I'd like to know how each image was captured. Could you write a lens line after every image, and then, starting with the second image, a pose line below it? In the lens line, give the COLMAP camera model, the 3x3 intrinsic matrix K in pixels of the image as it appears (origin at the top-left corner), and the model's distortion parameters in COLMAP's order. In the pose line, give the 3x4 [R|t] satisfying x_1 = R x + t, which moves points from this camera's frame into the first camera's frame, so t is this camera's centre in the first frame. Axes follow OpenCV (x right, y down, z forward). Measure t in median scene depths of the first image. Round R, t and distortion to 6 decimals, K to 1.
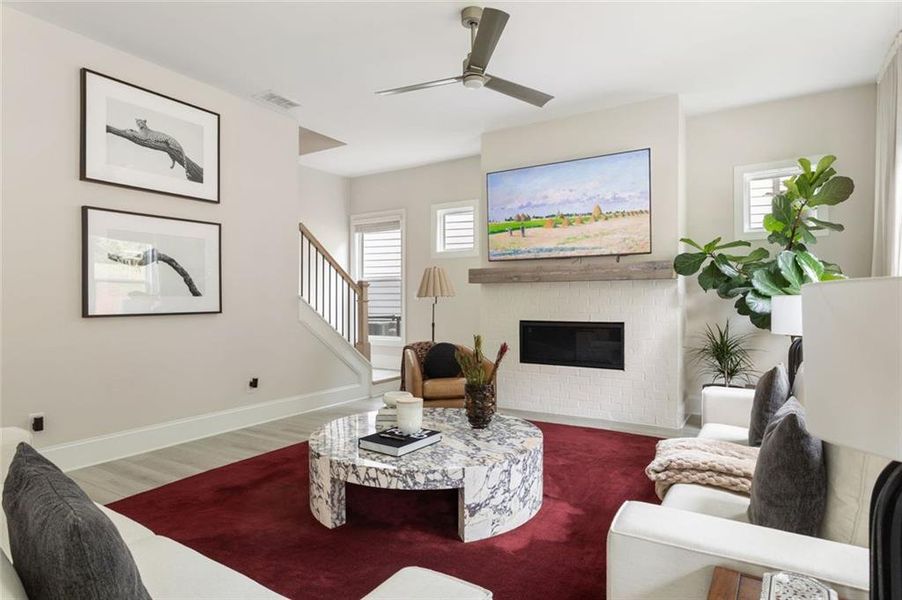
lens RADIAL K [[480.4, 0, 415.3], [0, 480.4, 298.0], [0, 0, 1]] dist [-0.002105, -0.001110]
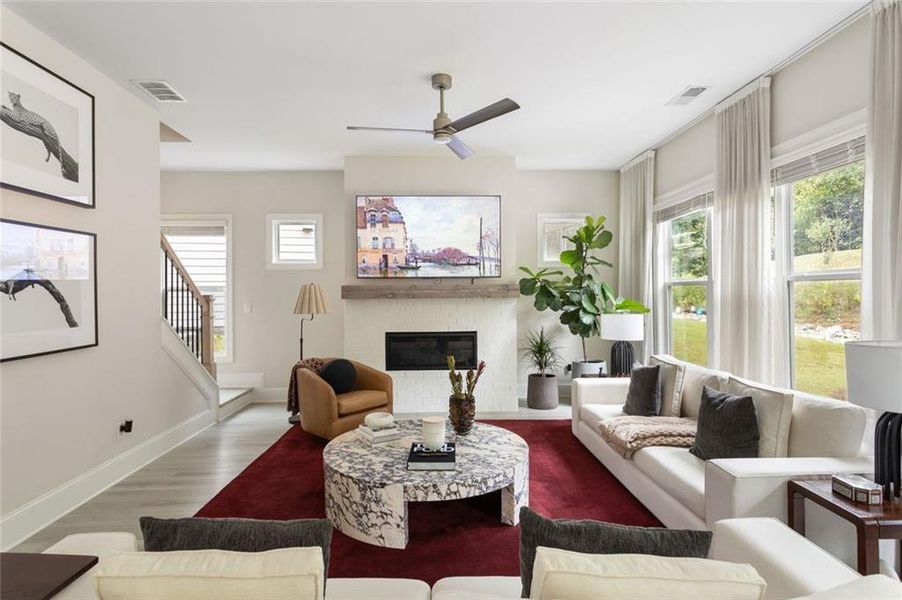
lens RADIAL K [[480.4, 0, 415.3], [0, 480.4, 298.0], [0, 0, 1]] dist [-0.002105, -0.001110]
pose [[0.839523, -0.012685, 0.543176, -0.427392], [0.008551, 0.999912, 0.010136, -0.056312], [-0.543257, -0.003865, 0.839558, 0.044980]]
